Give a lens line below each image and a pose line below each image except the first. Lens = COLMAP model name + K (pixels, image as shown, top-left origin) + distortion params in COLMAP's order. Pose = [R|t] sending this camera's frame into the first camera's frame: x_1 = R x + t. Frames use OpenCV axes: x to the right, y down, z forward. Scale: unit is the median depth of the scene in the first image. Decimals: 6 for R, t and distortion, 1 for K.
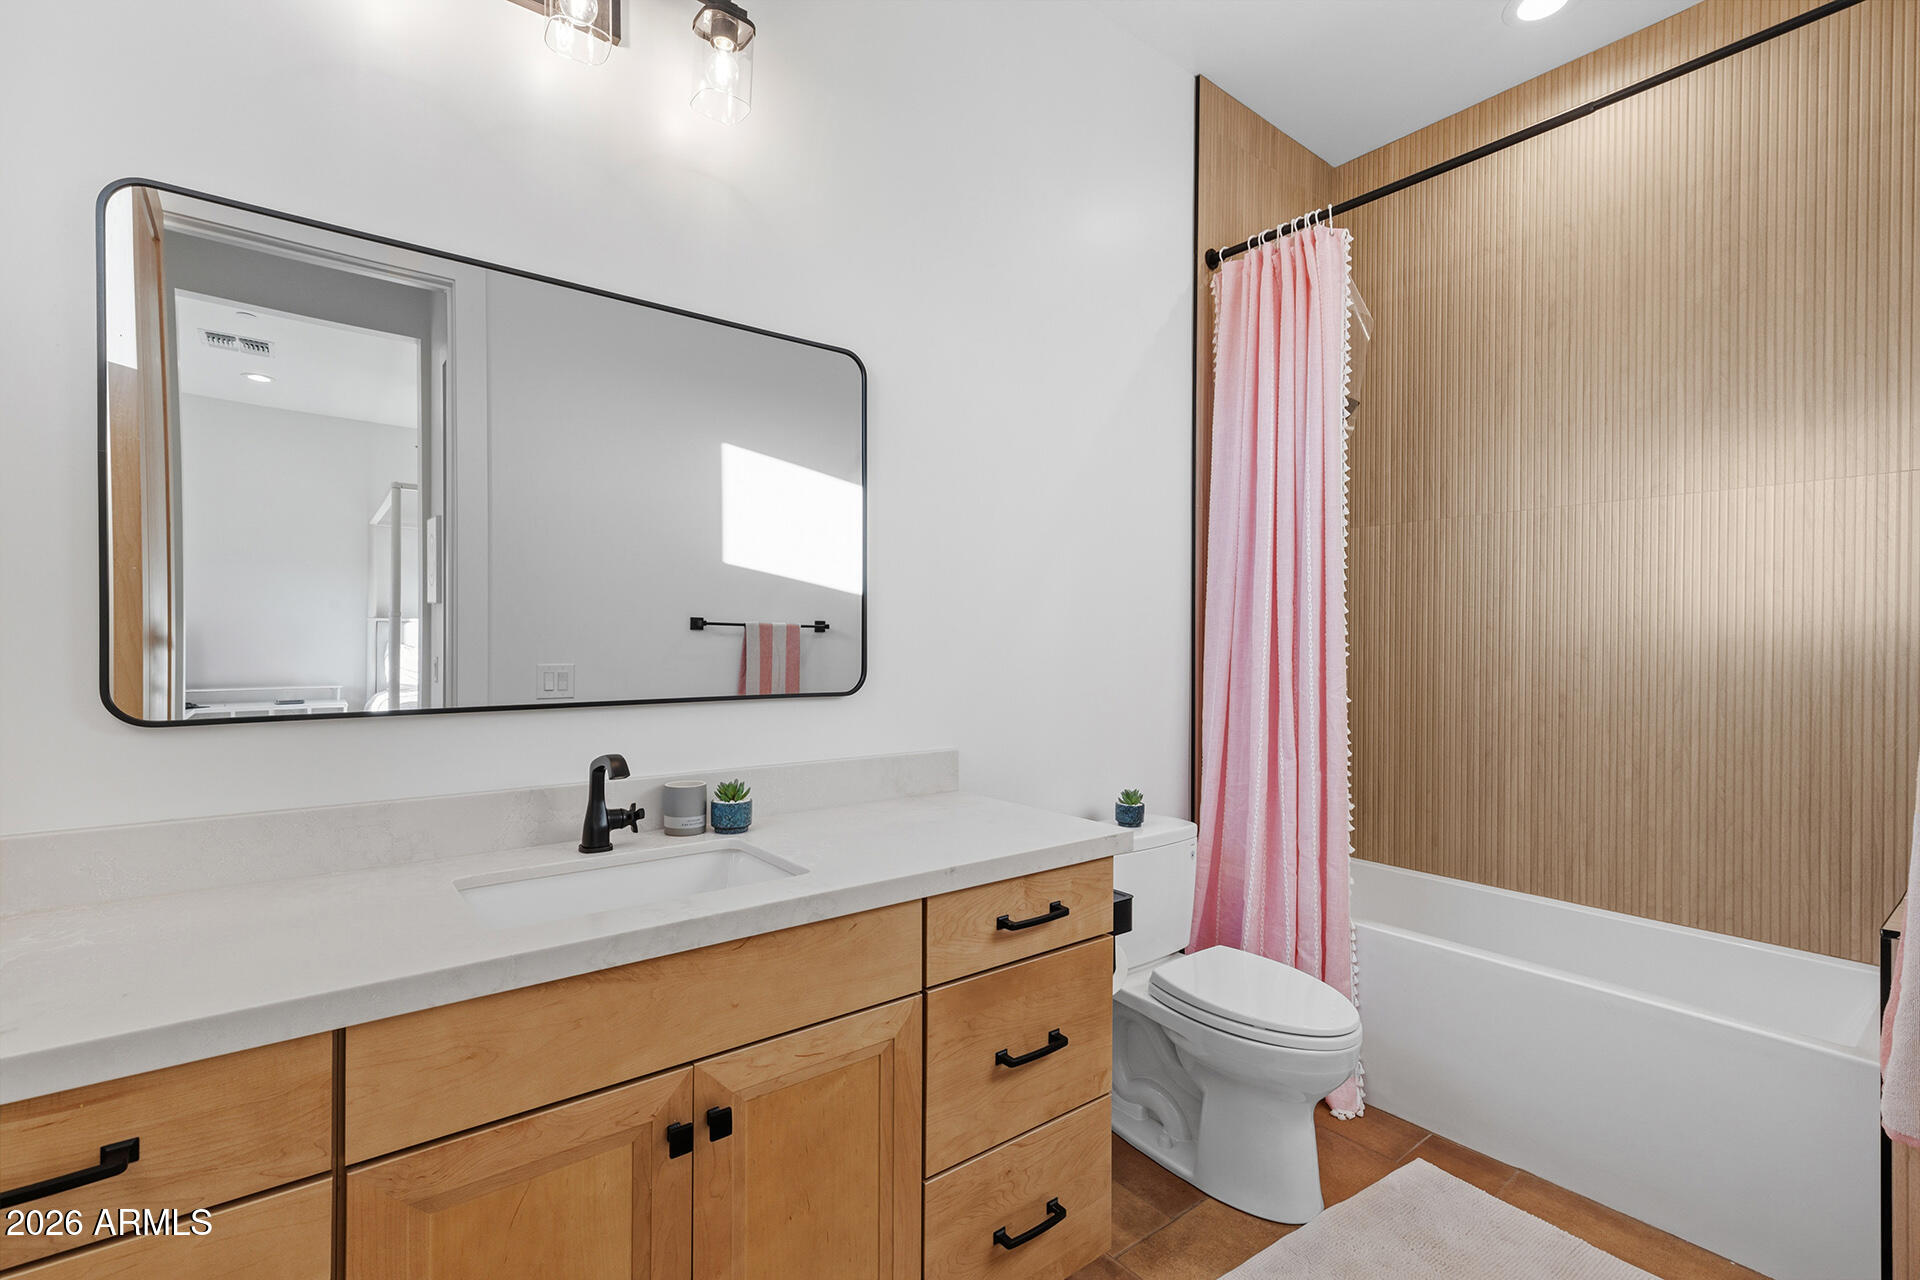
lens RADIAL K [[869.5, 0, 968.8], [0, 869.5, 646.4], [0, 0, 1]] dist [0.003012, 0.001050]
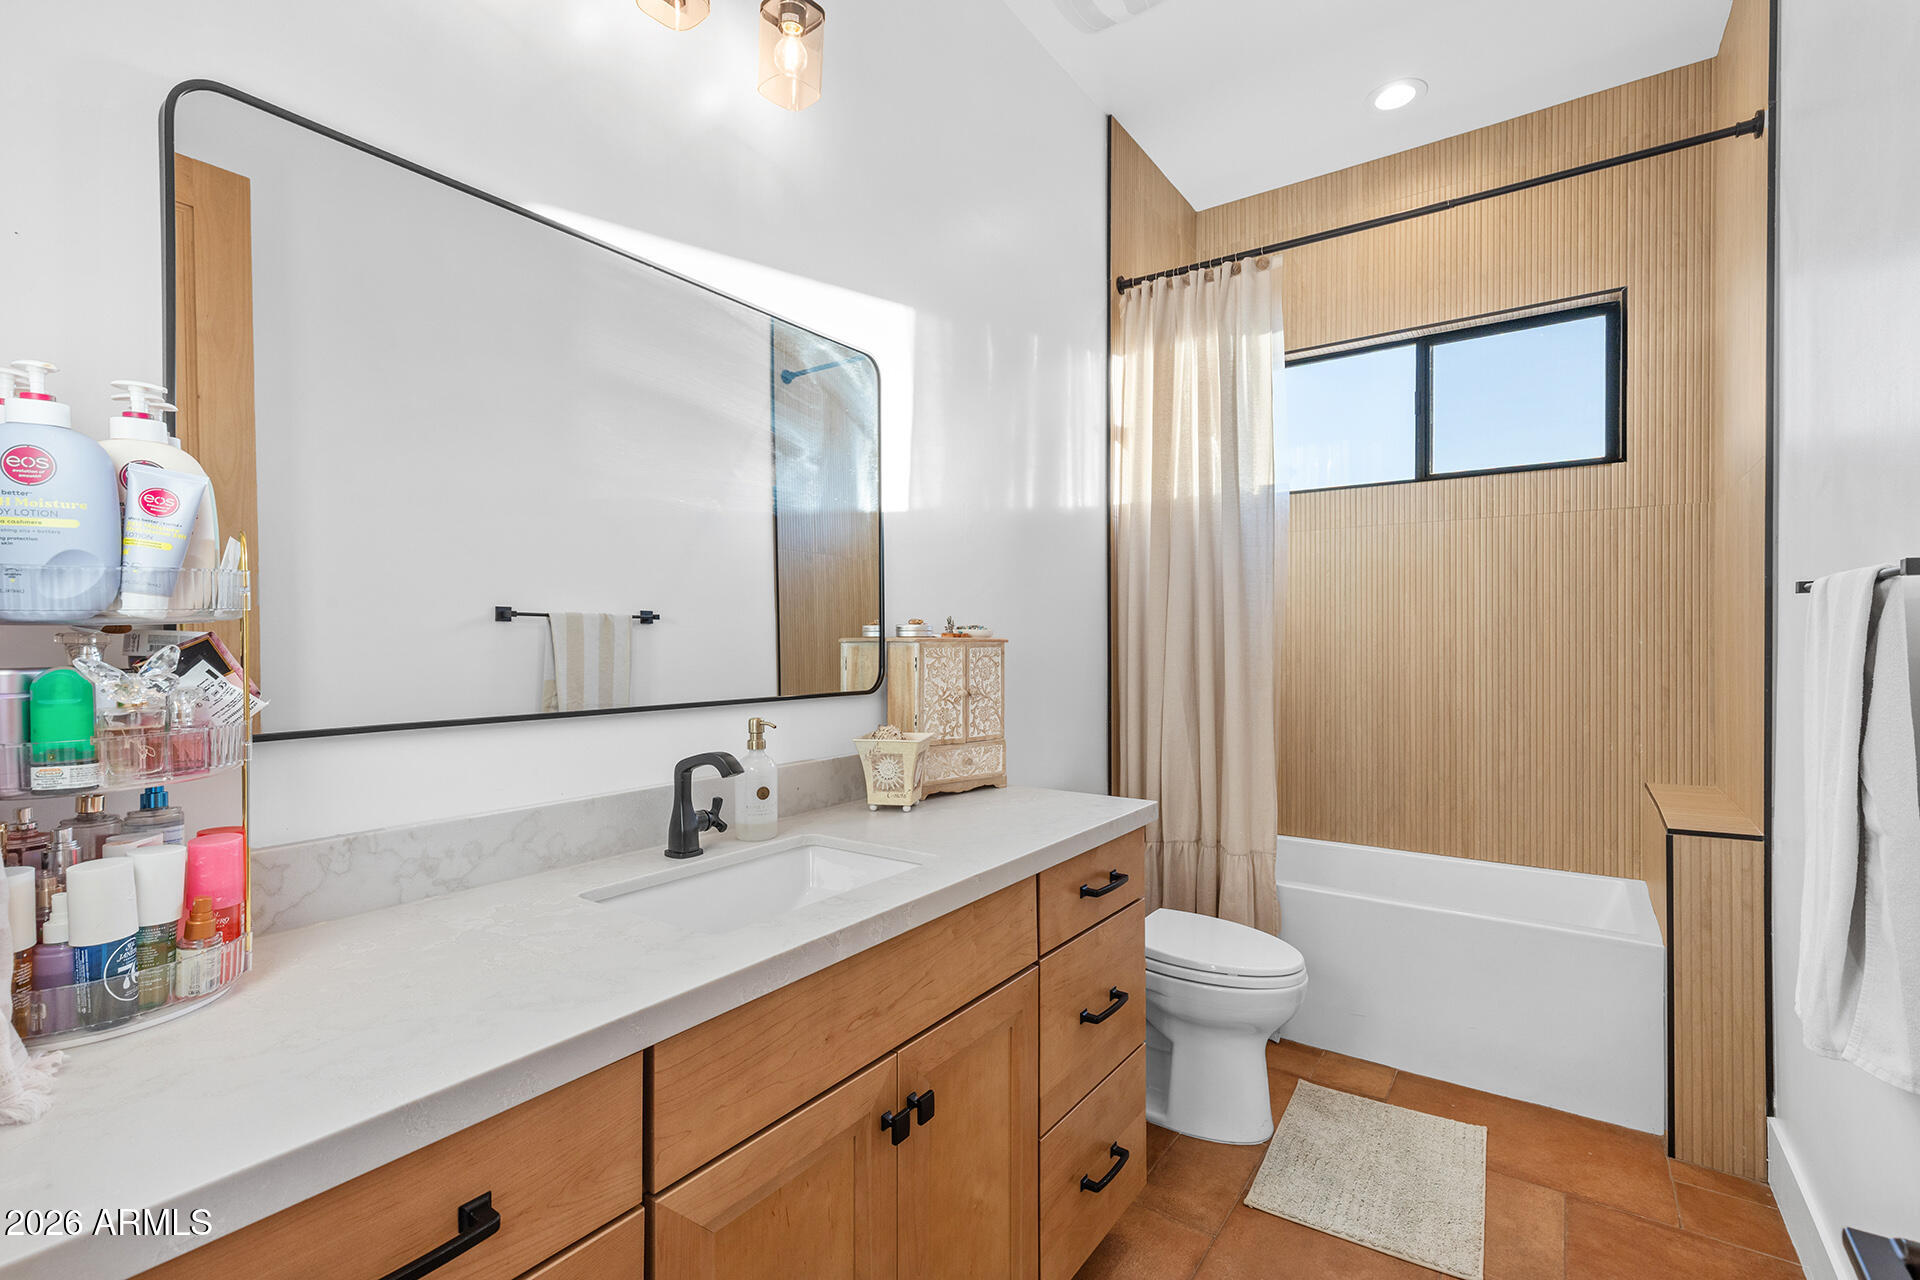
lens RADIAL K [[869.5, 0, 947.2], [0, 869.5, 636.6], [0, 0, 1]] dist [0.002855, -0.000288]
pose [[0.964623, 0.000409, 0.263634, -0.399035], [-0.000026, 0.999999, -0.001457, -0.003037], [-0.263634, 0.001399, 0.964622, 0.003468]]
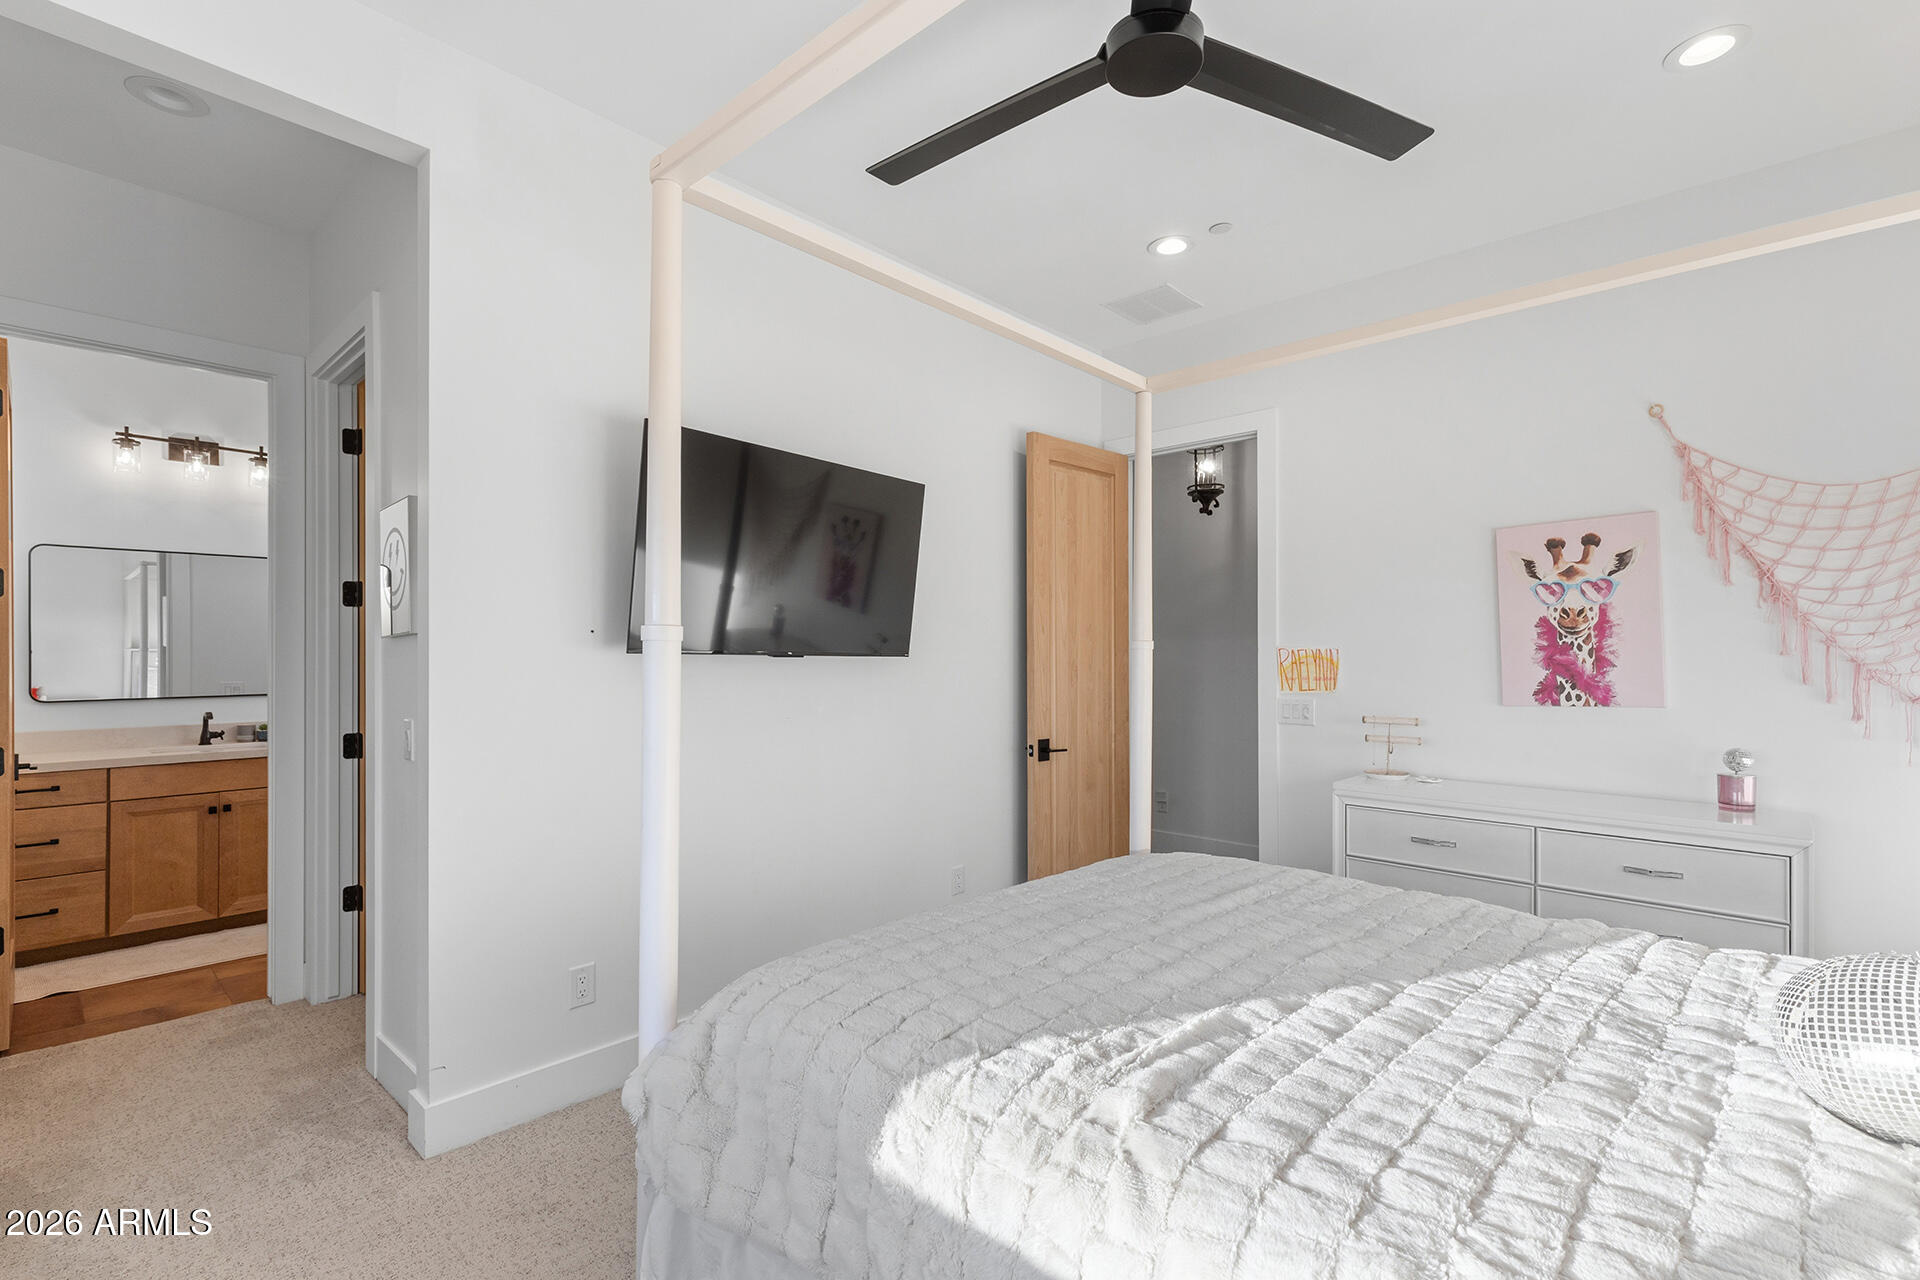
lens RADIAL K [[869.5, 0, 961.1], [0, 869.5, 647.5], [0, 0, 1]] dist [0.003012, 0.001050]
pose [[0.987405, -0.005450, 0.158118, 1.641977], [0.007292, 0.999912, -0.011072, -0.048287], [-0.158044, 0.012086, 0.987358, -2.340167]]
